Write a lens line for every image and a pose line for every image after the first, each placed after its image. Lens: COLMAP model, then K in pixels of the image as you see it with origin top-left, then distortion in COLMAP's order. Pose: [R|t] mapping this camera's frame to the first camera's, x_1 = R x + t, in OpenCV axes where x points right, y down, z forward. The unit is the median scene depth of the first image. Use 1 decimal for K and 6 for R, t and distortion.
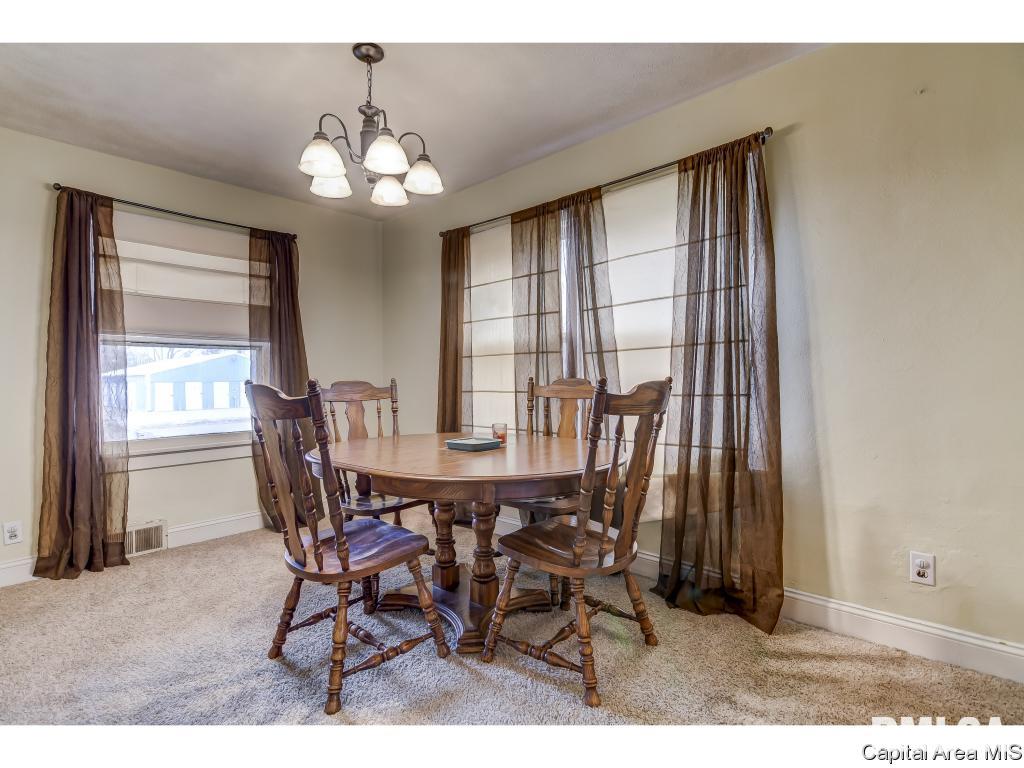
lens RADIAL K [[495.5, 0, 510.7], [0, 495.5, 381.0], [0, 0, 1]] dist [0.003049, -0.000042]
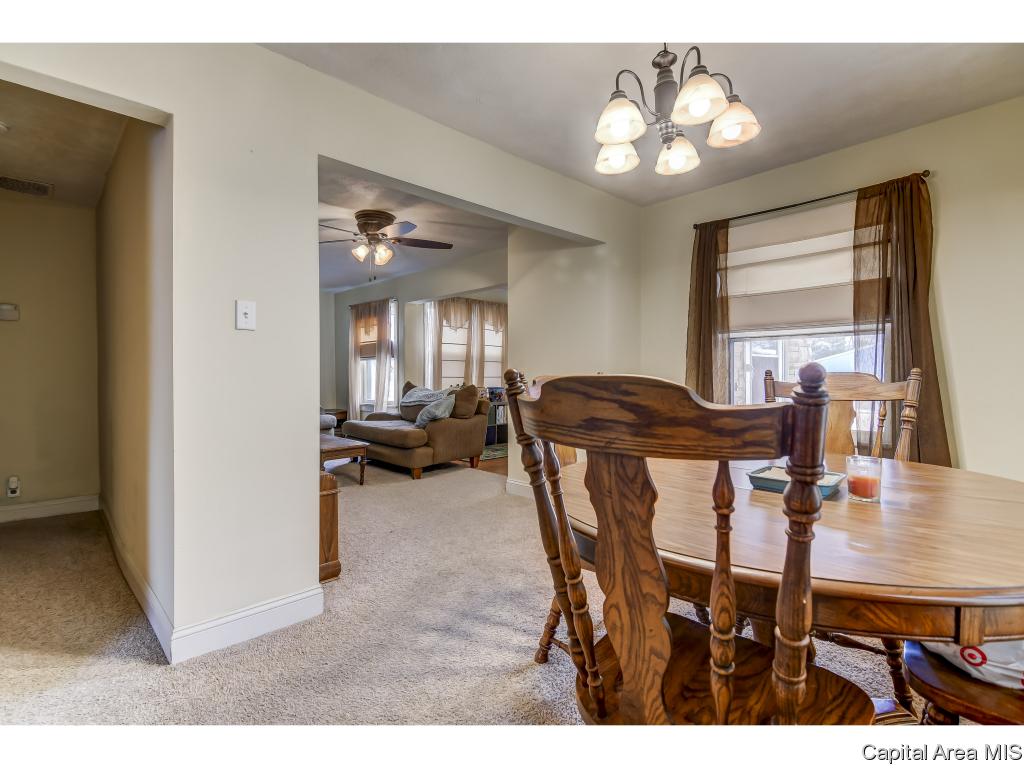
lens RADIAL K [[495.5, 0, 508.4], [0, 495.5, 378.2], [0, 0, 1]] dist [0.003049, -0.000042]
pose [[-0.073705, 0.015226, -0.997164, 0.437979], [0.002555, 0.999883, 0.015079, -0.003936], [0.997277, -0.001437, -0.073736, 0.564813]]
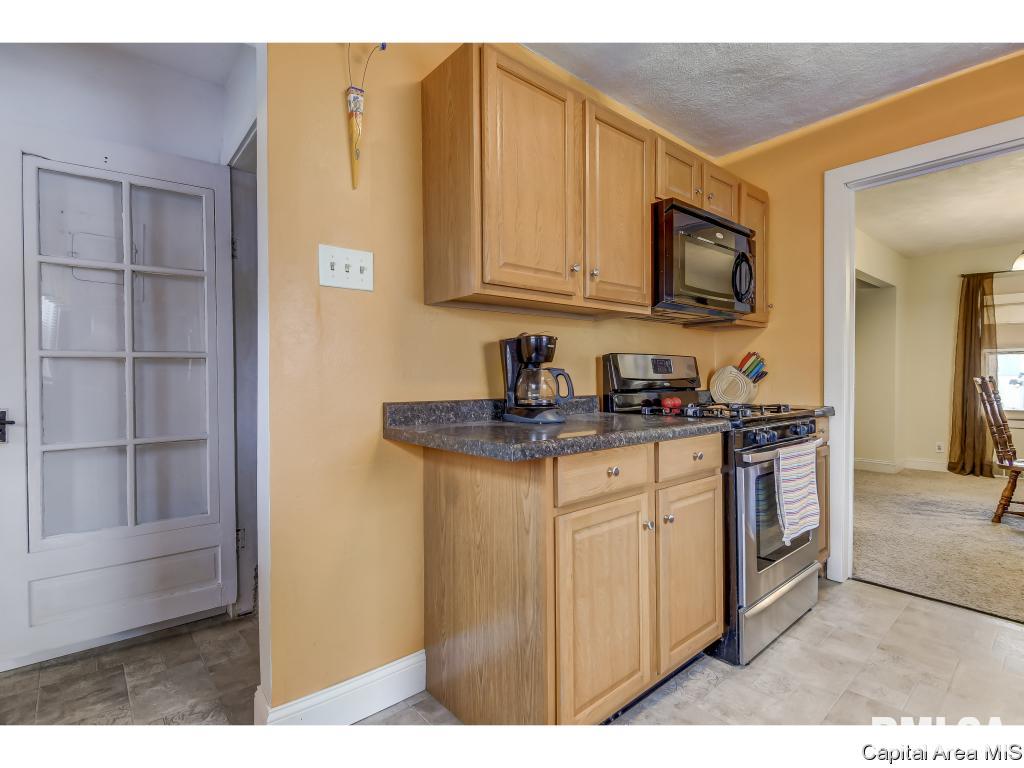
lens RADIAL K [[495.5, 0, 513.2], [0, 495.5, 385.6], [0, 0, 1]] dist [0.003049, -0.000042]
pose [[-0.131393, 0.022436, -0.991076, 1.202088], [0.002845, 0.999748, 0.022255, -0.006948], [0.991326, 0.000105, -0.131424, -0.470486]]
